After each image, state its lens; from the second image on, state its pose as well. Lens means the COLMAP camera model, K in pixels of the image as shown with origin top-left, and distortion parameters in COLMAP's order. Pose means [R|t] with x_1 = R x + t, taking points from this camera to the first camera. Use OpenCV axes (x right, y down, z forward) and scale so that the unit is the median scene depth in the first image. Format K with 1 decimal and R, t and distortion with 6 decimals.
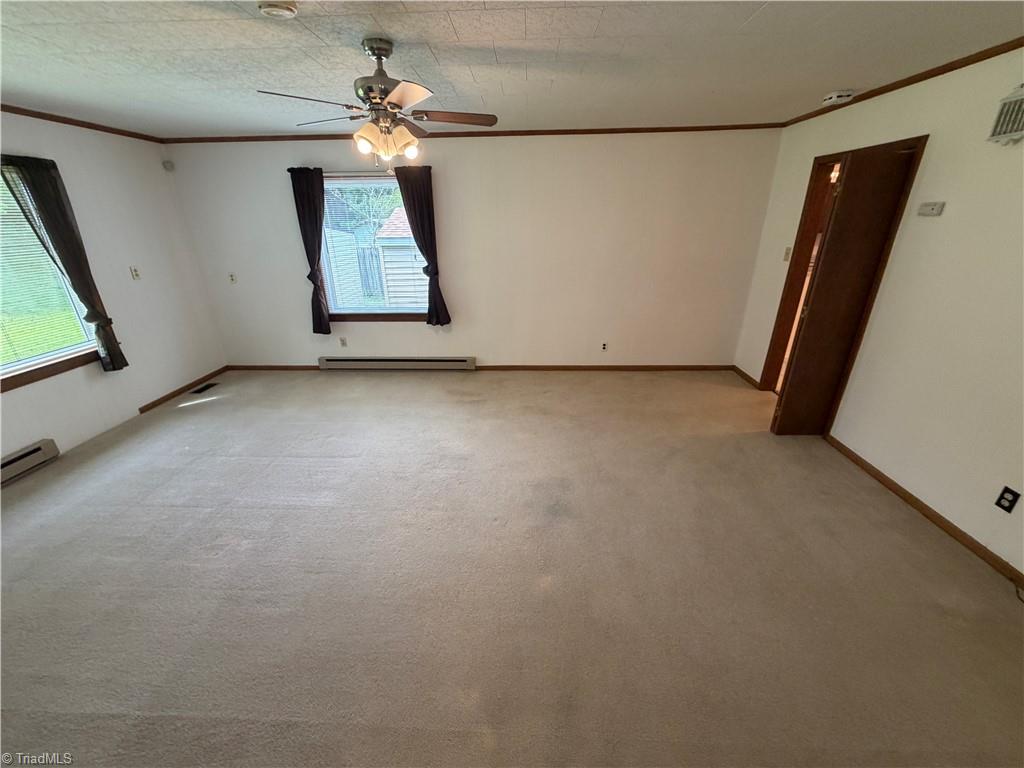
lens RADIAL K [[407.7, 0, 509.3], [0, 407.7, 385.2], [0, 0, 1]] dist [0.000662, -0.000136]
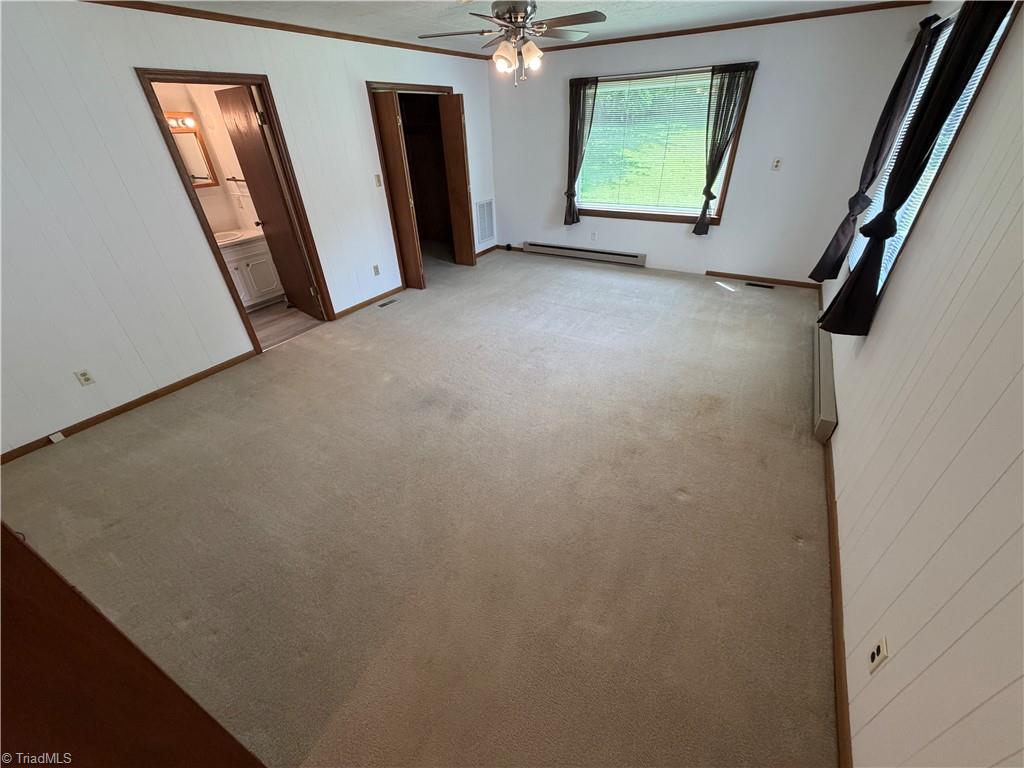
lens RADIAL K [[407.7, 0, 509.3], [0, 407.7, 385.2], [0, 0, 1]] dist [0.000662, -0.000136]
pose [[-0.471424, 0.498907, -0.727221, 0.552833], [-0.306742, 0.680355, 0.665602, -0.379098], [0.826843, 0.536850, -0.167700, 0.897433]]
